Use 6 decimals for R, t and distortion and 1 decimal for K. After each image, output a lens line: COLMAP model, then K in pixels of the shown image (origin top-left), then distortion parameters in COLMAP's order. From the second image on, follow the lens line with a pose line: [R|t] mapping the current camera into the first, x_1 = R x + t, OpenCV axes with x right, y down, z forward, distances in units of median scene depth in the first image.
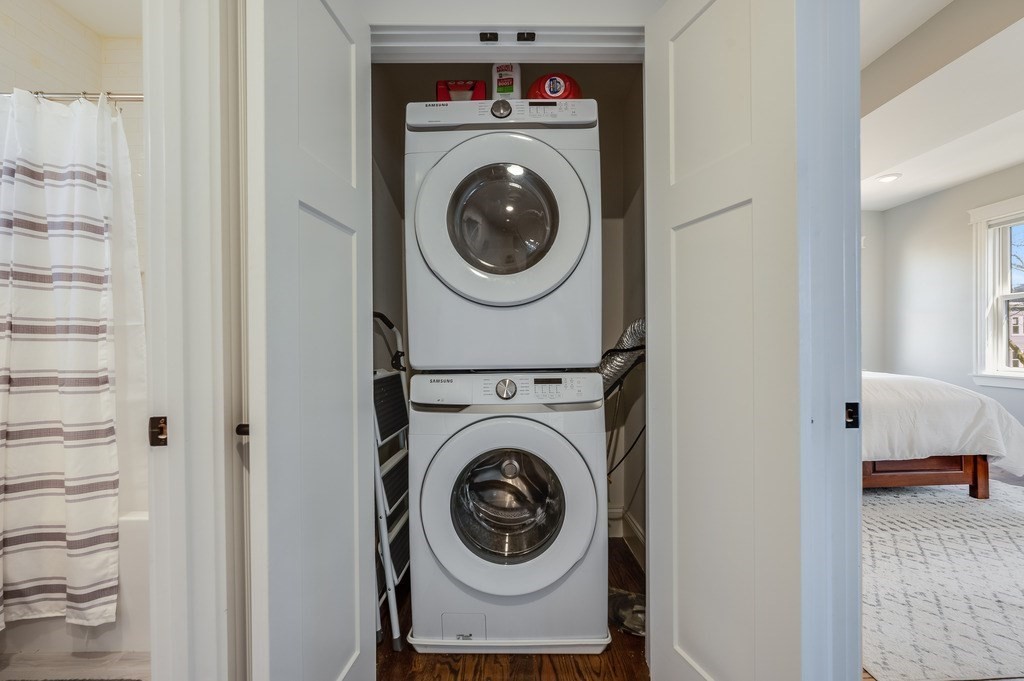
lens RADIAL K [[405.8, 0, 509.7], [0, 405.8, 341.4], [0, 0, 1]] dist [-0.001105, -0.000107]
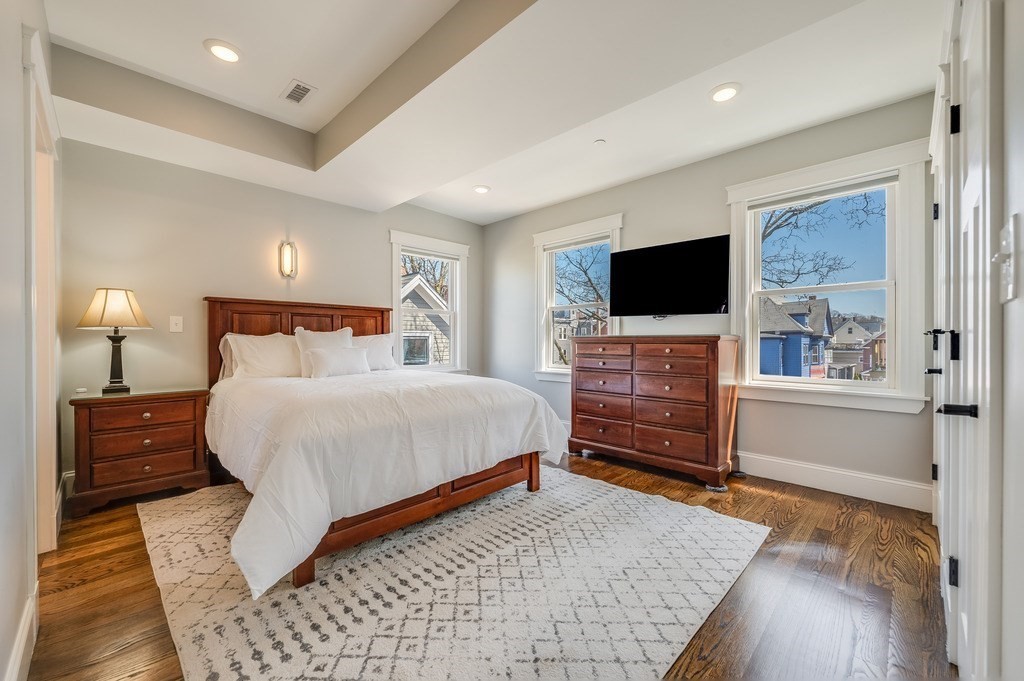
lens RADIAL K [[405.8, 0, 509.7], [0, 405.8, 341.4], [0, 0, 1]] dist [-0.001105, -0.000107]
pose [[0.716683, 0.009661, 0.697332, 0.375097], [-0.007708, 0.999953, -0.005931, -0.000002], [-0.697356, -0.001124, 0.716724, 0.284890]]
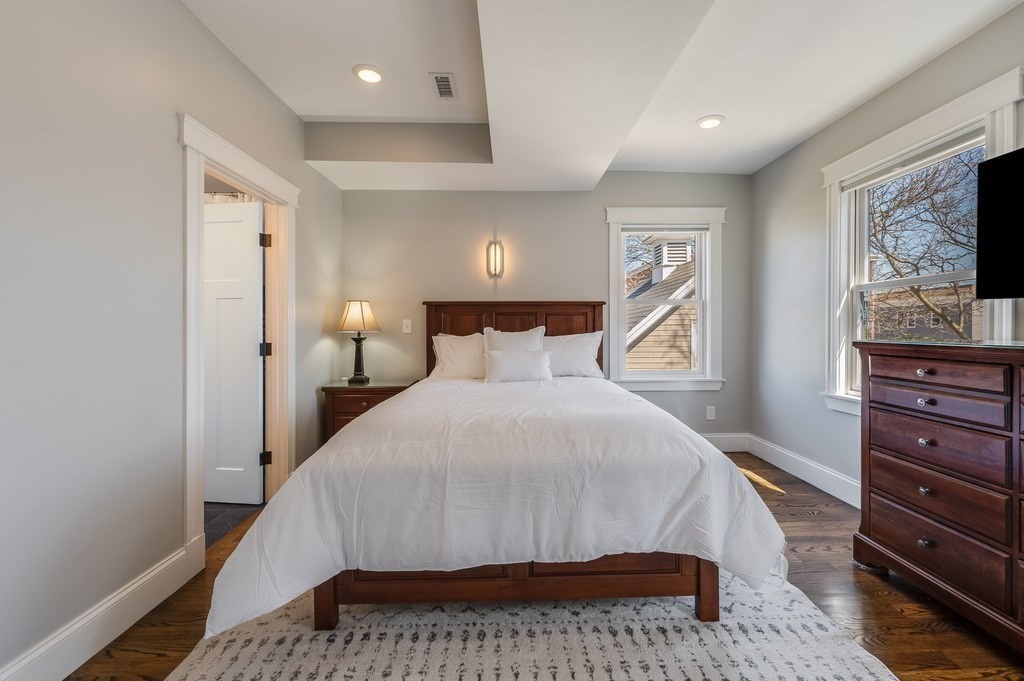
lens RADIAL K [[419.1, 0, 523.1], [0, 419.1, 328.6], [0, 0, 1]] dist [-0.001626, -0.000125]
pose [[0.999944, 0.009032, 0.005533, 0.902302], [-0.009029, 0.999959, -0.000498, -0.046475], [-0.005538, 0.000448, 0.999985, 0.384064]]
